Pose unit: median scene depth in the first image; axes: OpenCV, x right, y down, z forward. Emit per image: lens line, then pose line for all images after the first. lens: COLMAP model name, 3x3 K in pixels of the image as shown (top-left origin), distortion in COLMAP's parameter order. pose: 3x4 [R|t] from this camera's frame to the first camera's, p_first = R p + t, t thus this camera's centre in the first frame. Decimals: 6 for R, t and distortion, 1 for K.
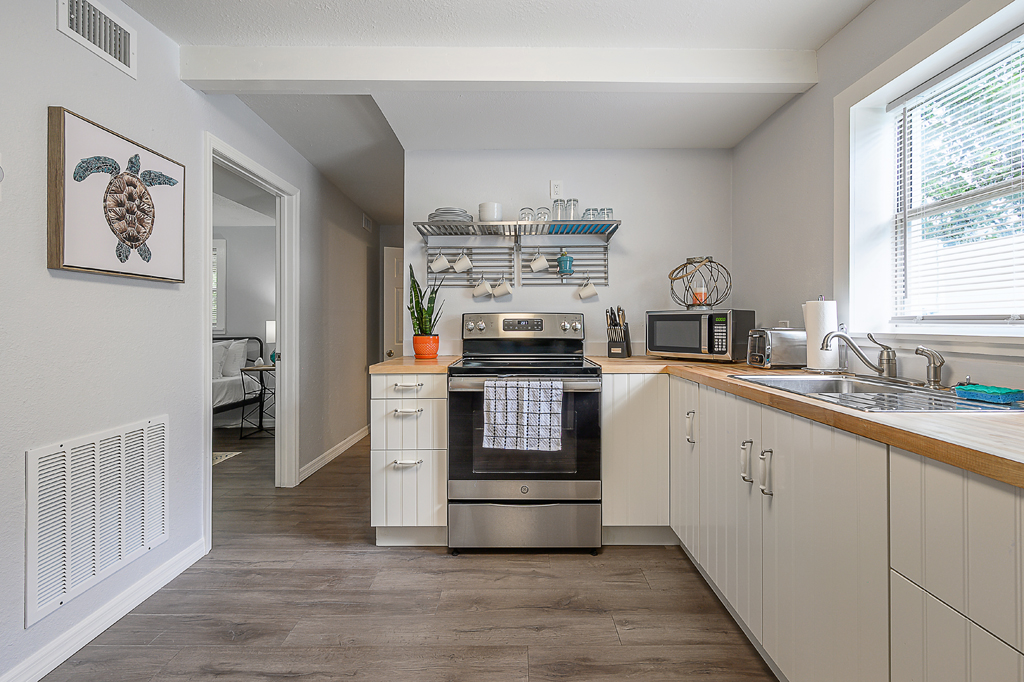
lens RADIAL K [[421.0, 0, 512.0], [0, 421.0, 341.0], [0, 0, 1]] dist [-0.001539, -0.000175]
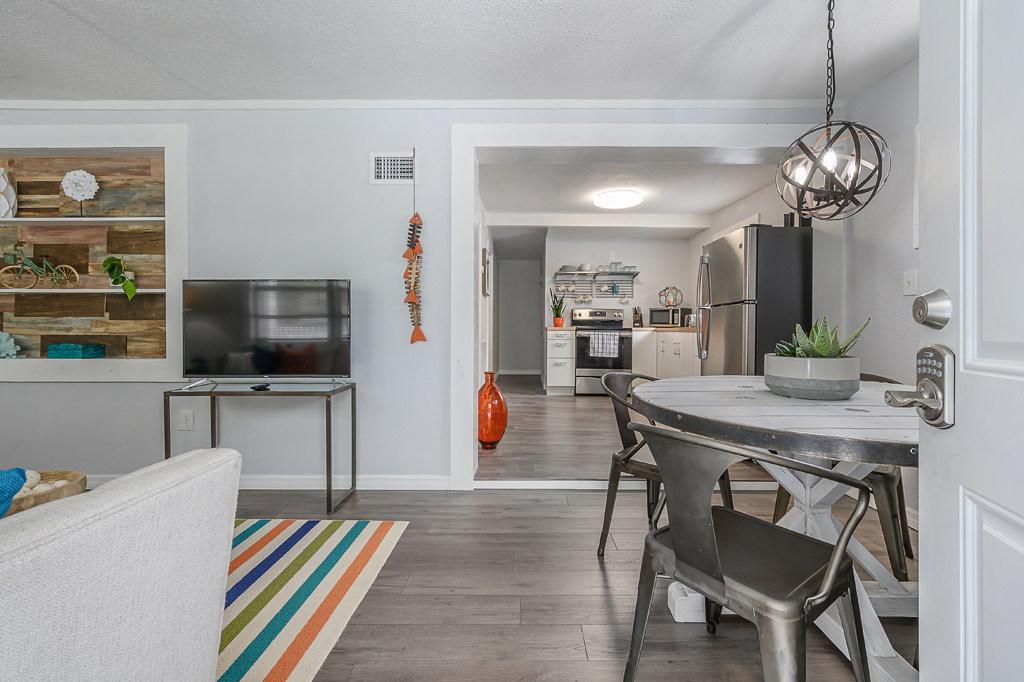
lens RADIAL K [[421.0, 0, 512.0], [0, 421.0, 341.0], [0, 0, 1]] dist [-0.001539, -0.000175]
pose [[0.999728, 0.010503, -0.020847, -0.453498], [-0.010622, 0.999928, -0.005596, 0.149149], [0.020787, 0.005816, 0.999767, -1.554402]]
